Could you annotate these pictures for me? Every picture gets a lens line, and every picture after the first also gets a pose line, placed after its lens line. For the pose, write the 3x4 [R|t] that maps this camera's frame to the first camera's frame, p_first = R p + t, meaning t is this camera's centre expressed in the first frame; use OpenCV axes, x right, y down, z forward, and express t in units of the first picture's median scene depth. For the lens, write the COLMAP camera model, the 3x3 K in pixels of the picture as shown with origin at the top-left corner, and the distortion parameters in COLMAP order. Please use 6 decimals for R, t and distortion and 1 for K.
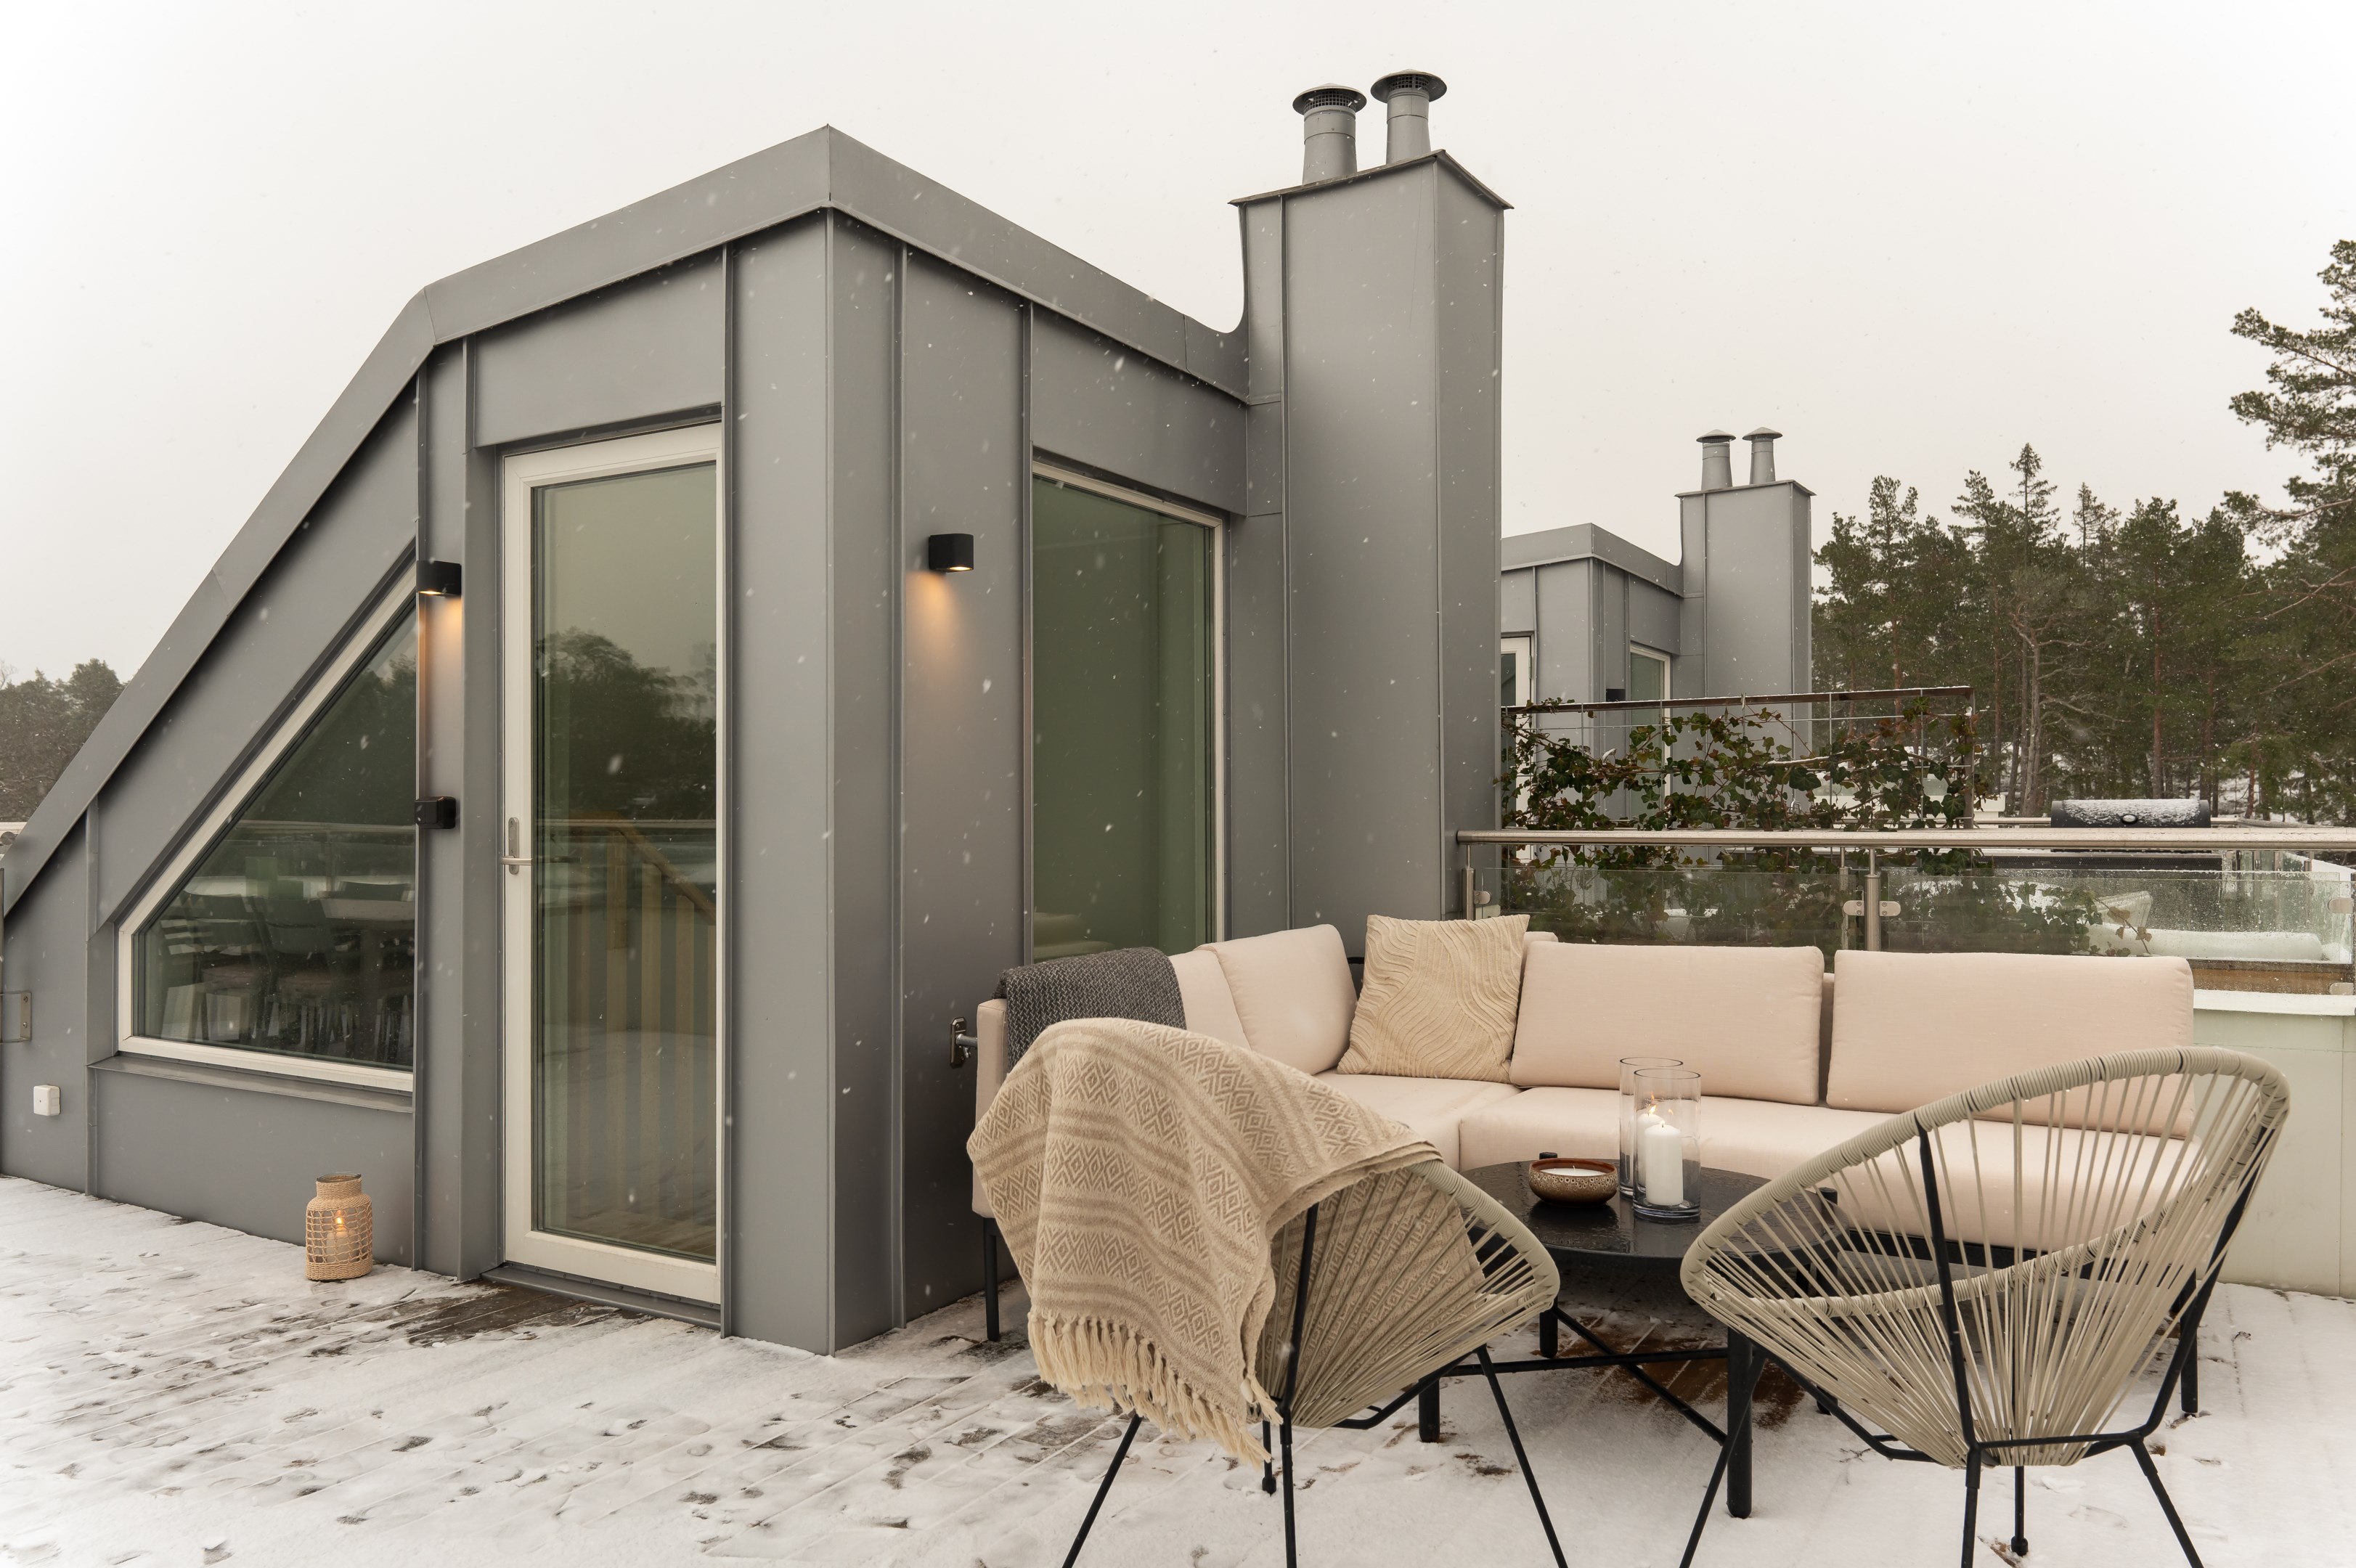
lens RADIAL K [[1633.4, 0, 1157.2], [0, 1633.4, 796.3], [0, 0, 1]] dist [0.030279, -0.035272]
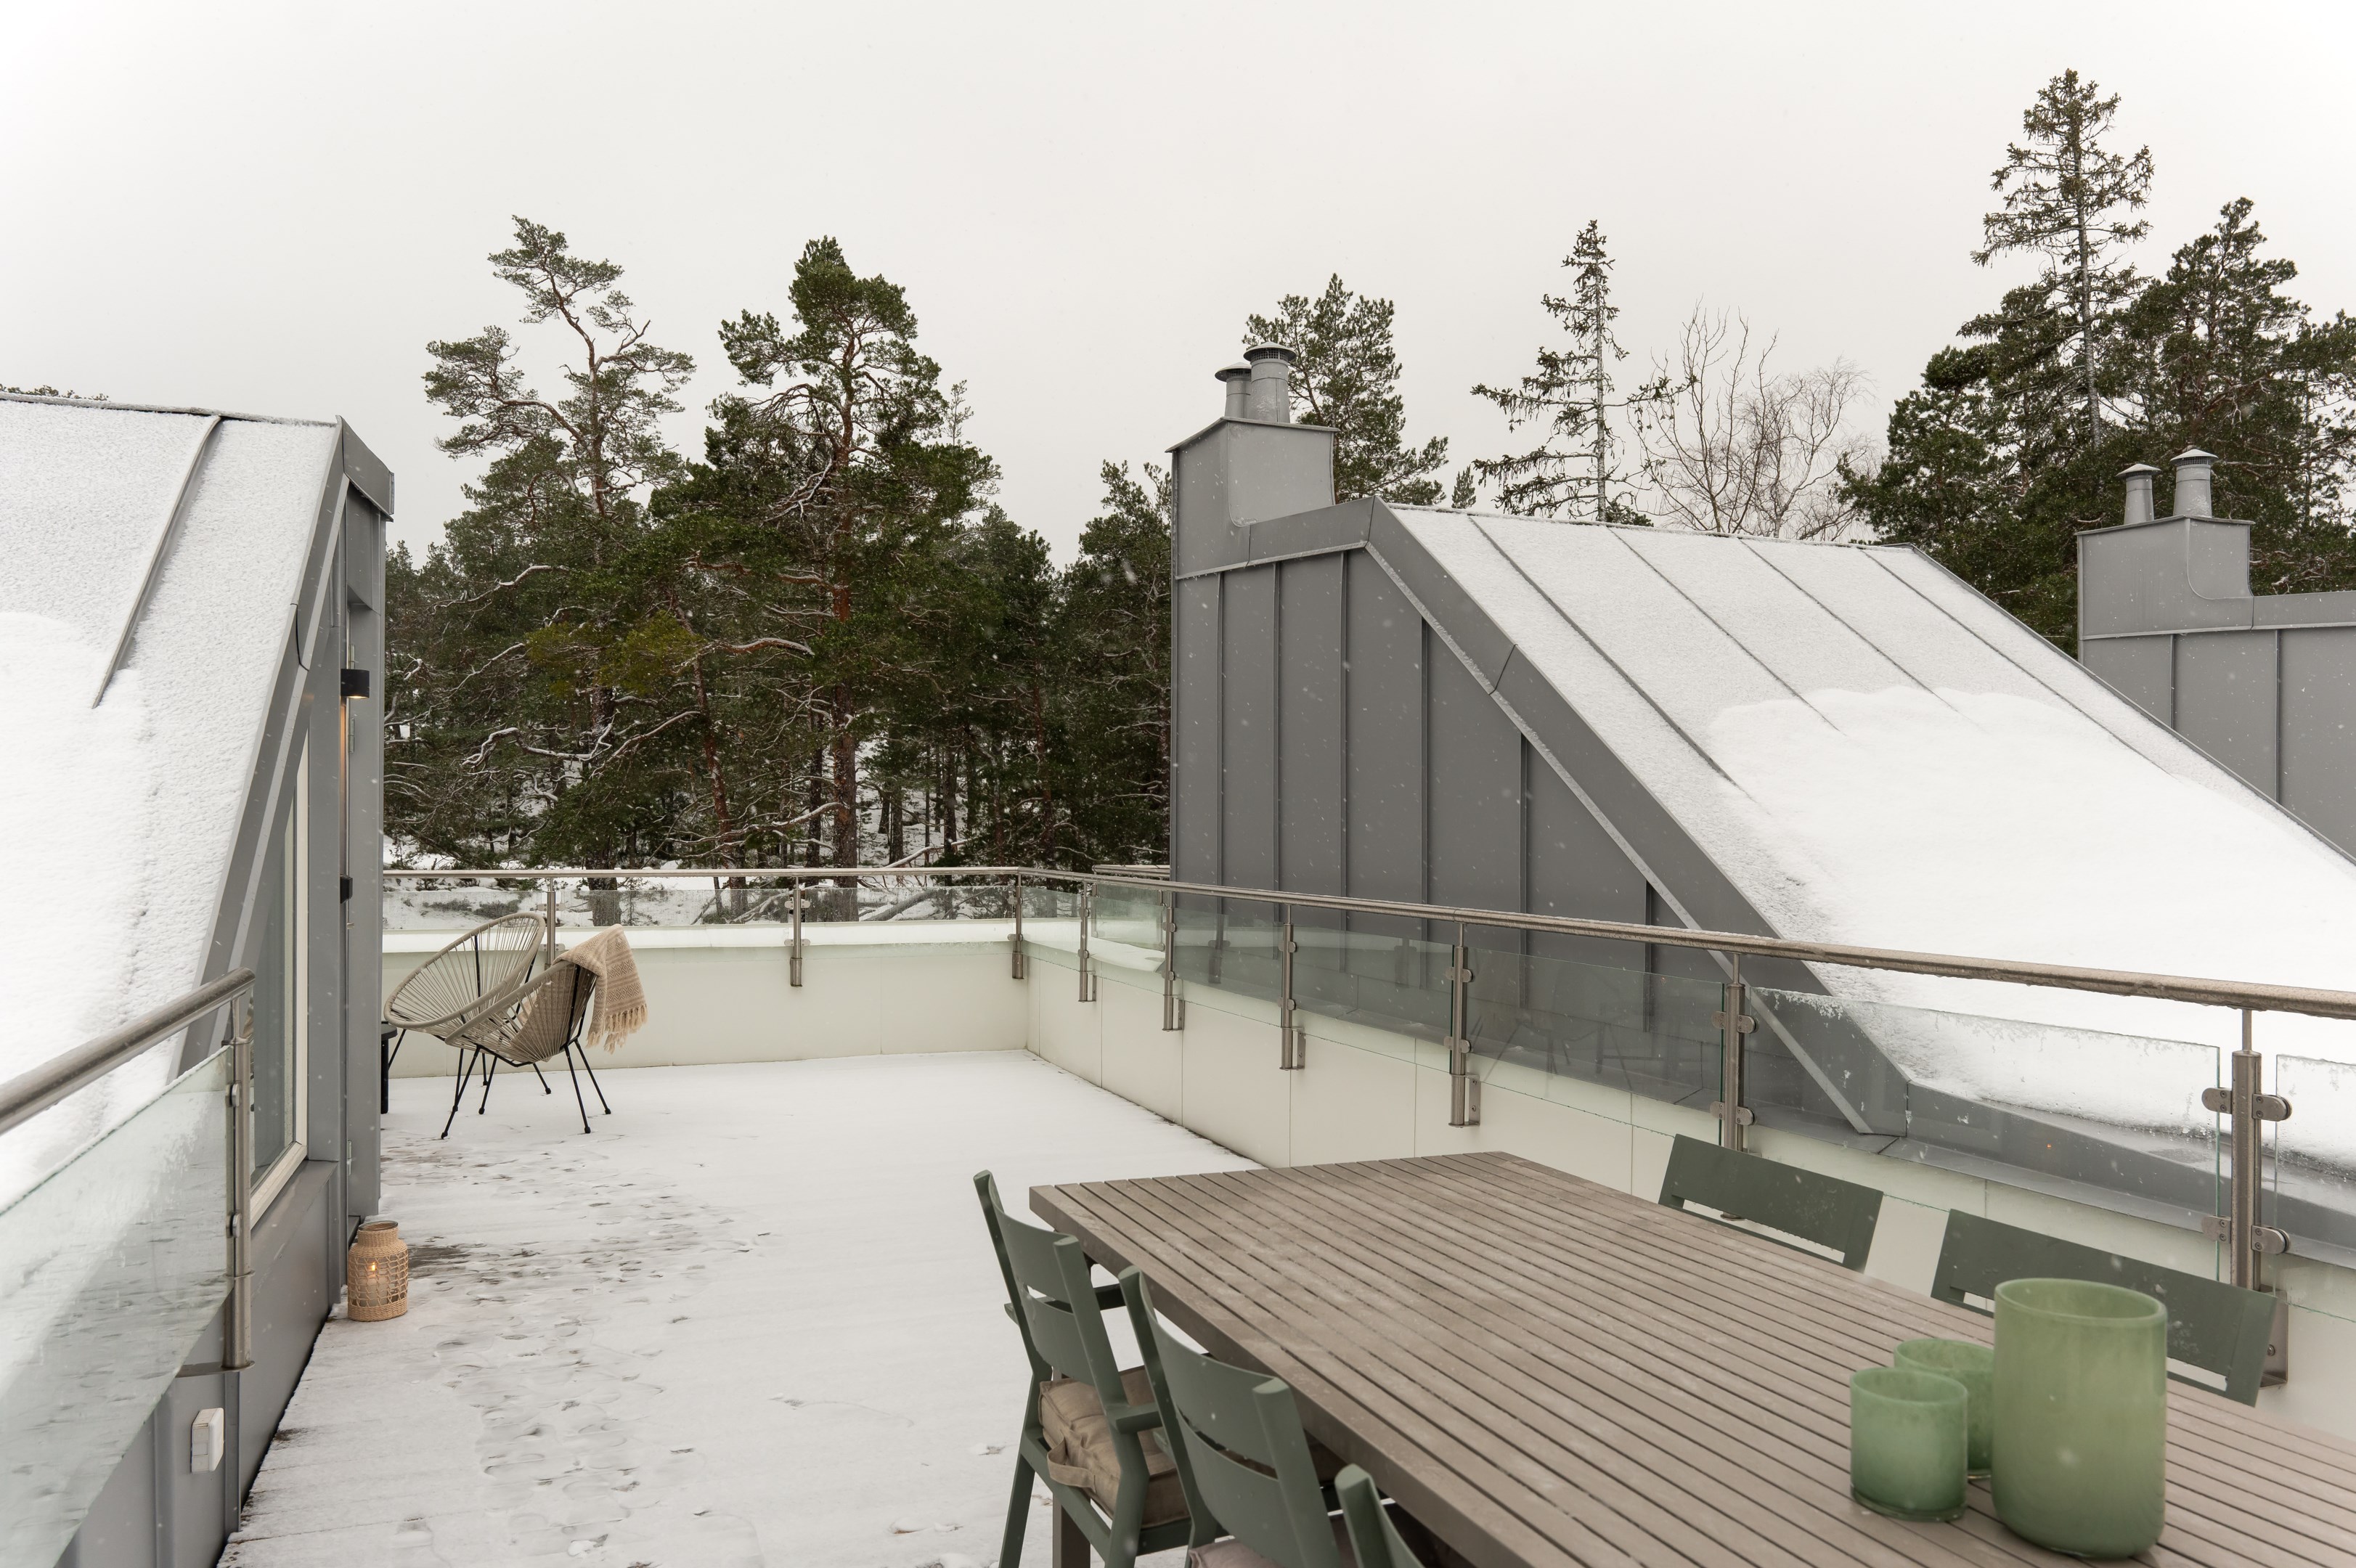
lens RADIAL K [[1633.4, 0, 1171.6], [0, 1633.4, 802.1], [0, 0, 1]] dist [0.030279, -0.035272]
pose [[-0.783981, 0.006556, 0.620750, -1.897670], [-0.013664, 0.999520, -0.027813, -0.030552], [-0.620634, -0.030287, -0.783515, 1.835317]]
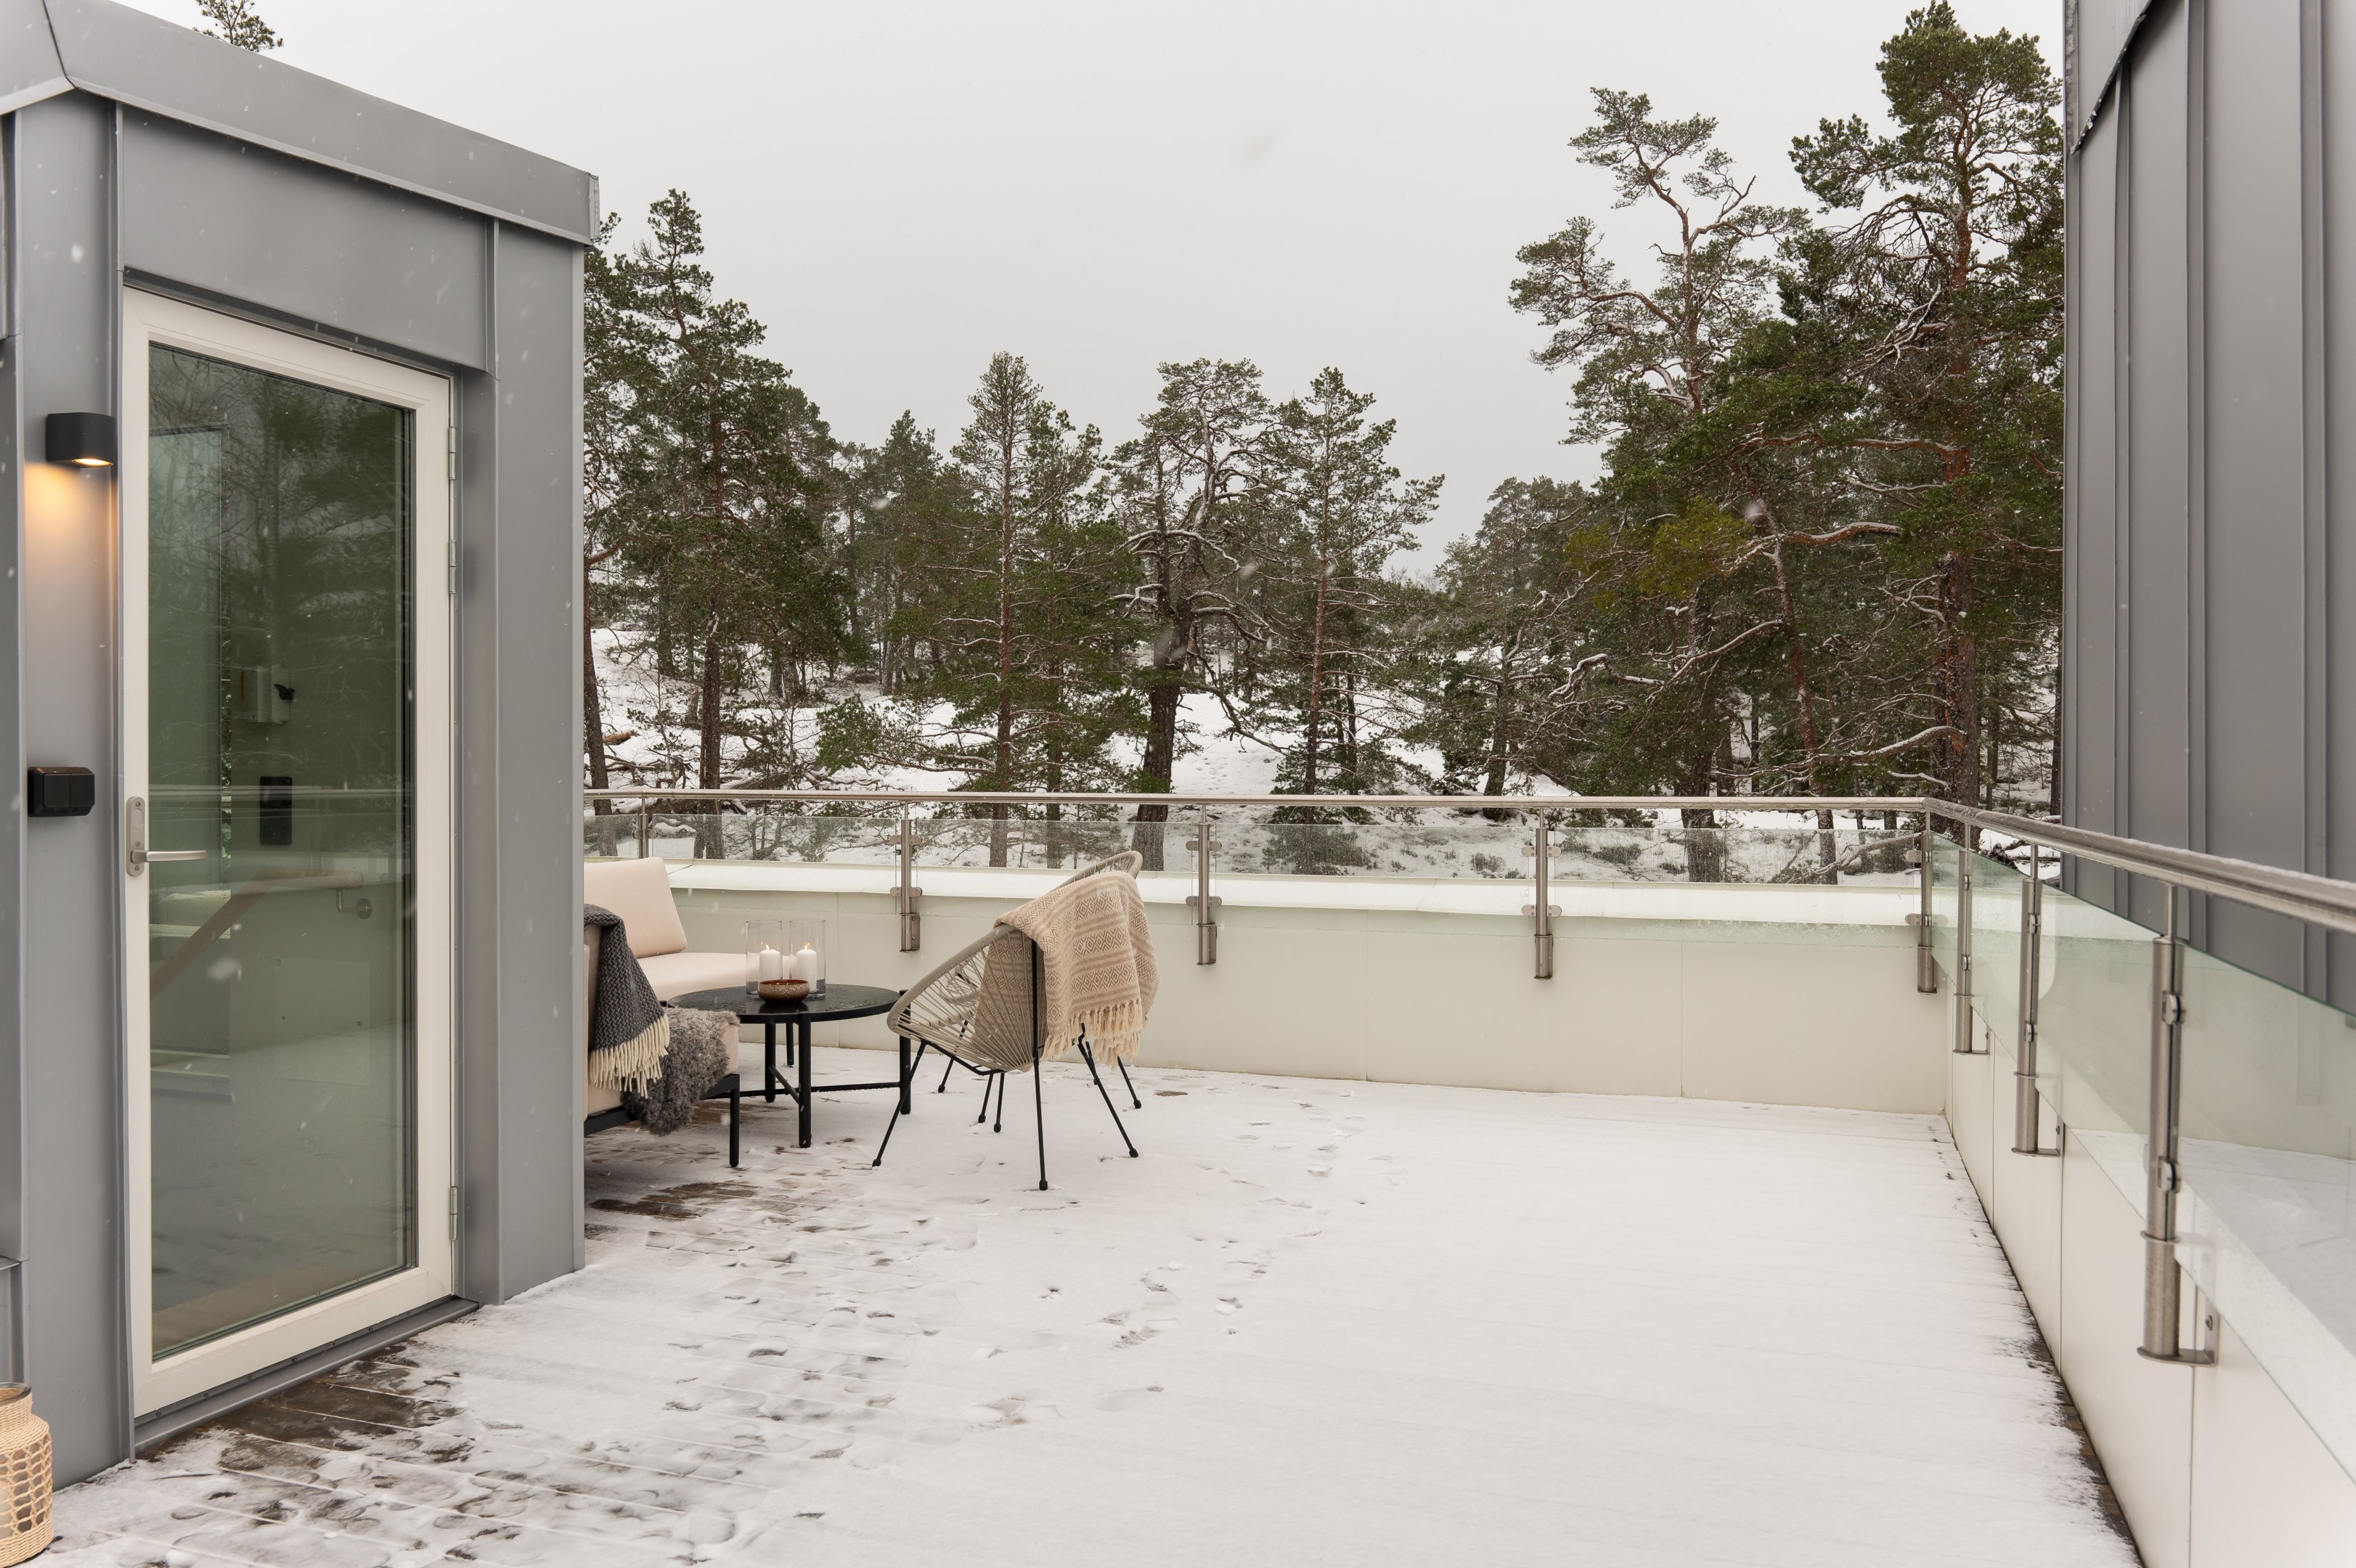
lens RADIAL K [[1709.4, 0, 1202.6], [0, 1709.4, 774.5], [0, 0, 1]] dist [-0.003602, 0.001522]
pose [[-0.212115, -0.003191, 0.977239, -1.437837], [-0.015415, 0.999881, -0.000081, -0.004336], [-0.977123, -0.015081, -0.212139, 0.837788]]
